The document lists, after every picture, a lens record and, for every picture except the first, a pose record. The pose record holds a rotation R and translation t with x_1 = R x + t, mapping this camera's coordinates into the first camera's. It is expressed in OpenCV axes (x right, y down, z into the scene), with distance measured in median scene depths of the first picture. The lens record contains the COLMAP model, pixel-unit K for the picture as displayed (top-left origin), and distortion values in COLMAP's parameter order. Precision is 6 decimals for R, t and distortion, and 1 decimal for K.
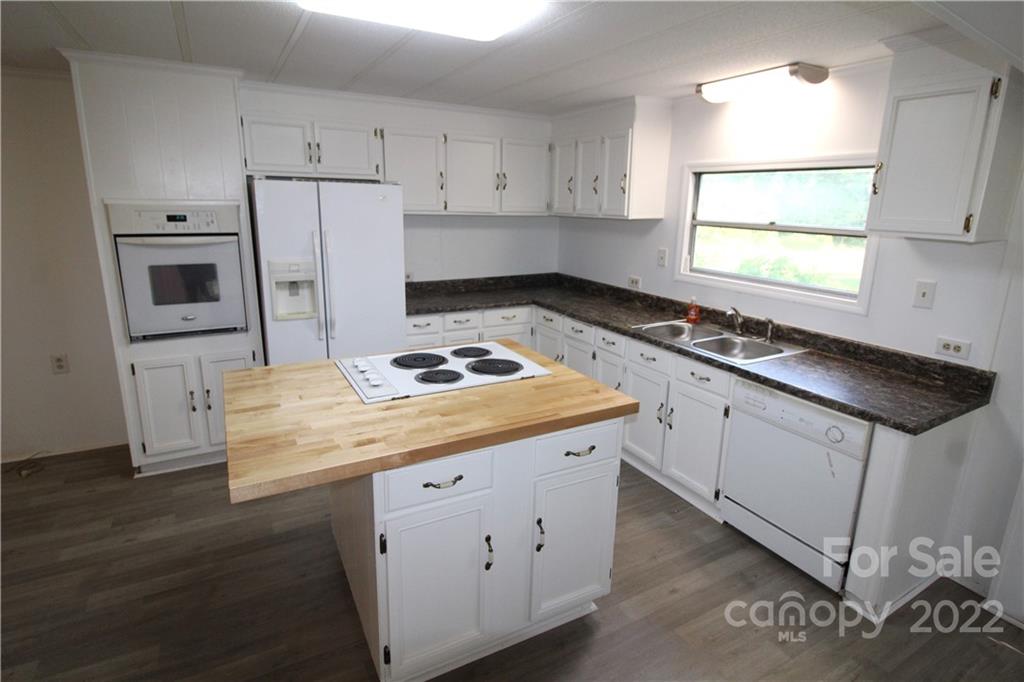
lens RADIAL K [[525.1, 0, 520.4], [0, 525.1, 327.6], [0, 0, 1]] dist [-0.001317, -0.010565]
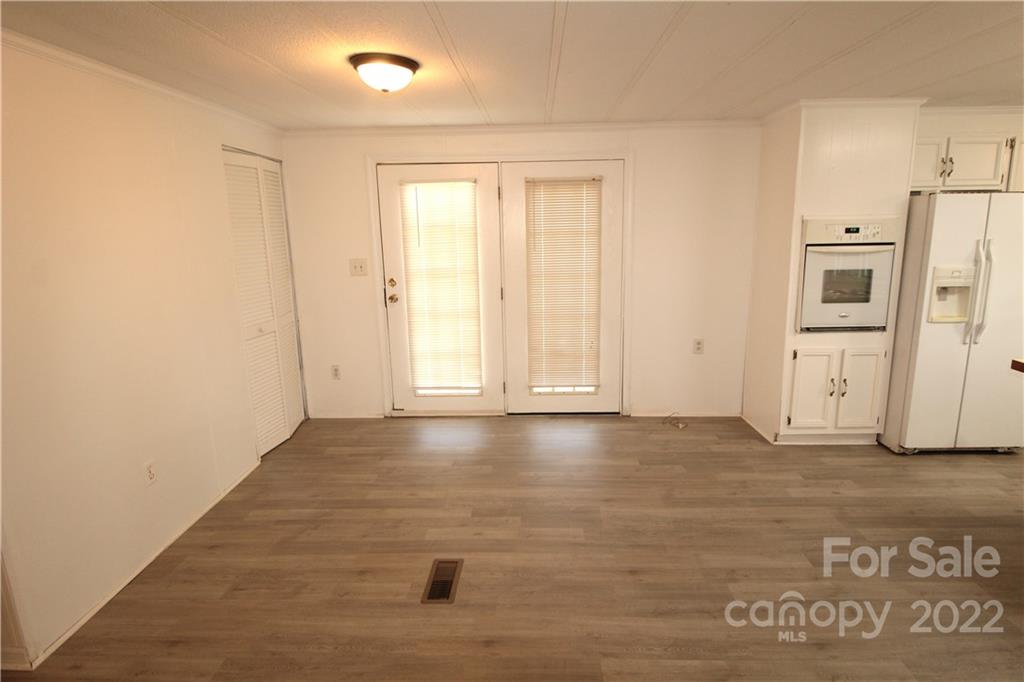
lens RADIAL K [[525.1, 0, 520.4], [0, 525.1, 327.6], [0, 0, 1]] dist [-0.001317, -0.010565]
pose [[0.853514, 0.065596, -0.516924, -0.635077], [-0.084116, 0.996378, -0.012449, 0.082810], [0.514235, 0.054107, 0.855941, -0.363817]]
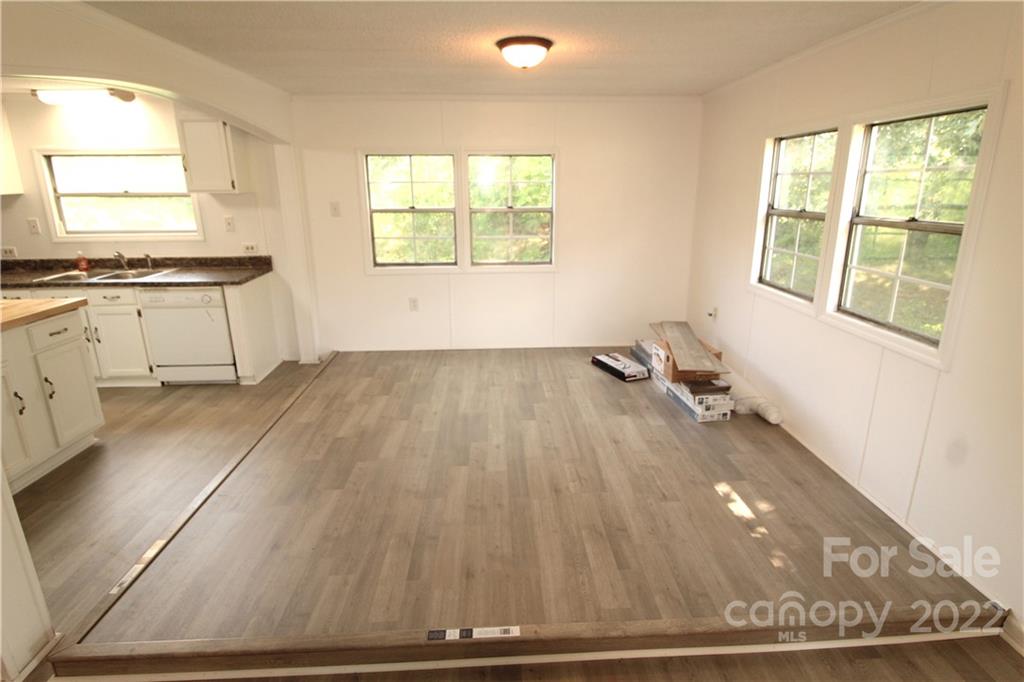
lens RADIAL K [[525.1, 0, 520.4], [0, 525.1, 327.6], [0, 0, 1]] dist [-0.001317, -0.010565]
pose [[0.443897, -0.260195, 0.857470, -0.390752], [0.223162, 0.958864, 0.175435, 0.158893], [-0.867845, 0.113480, 0.483702, -0.635091]]
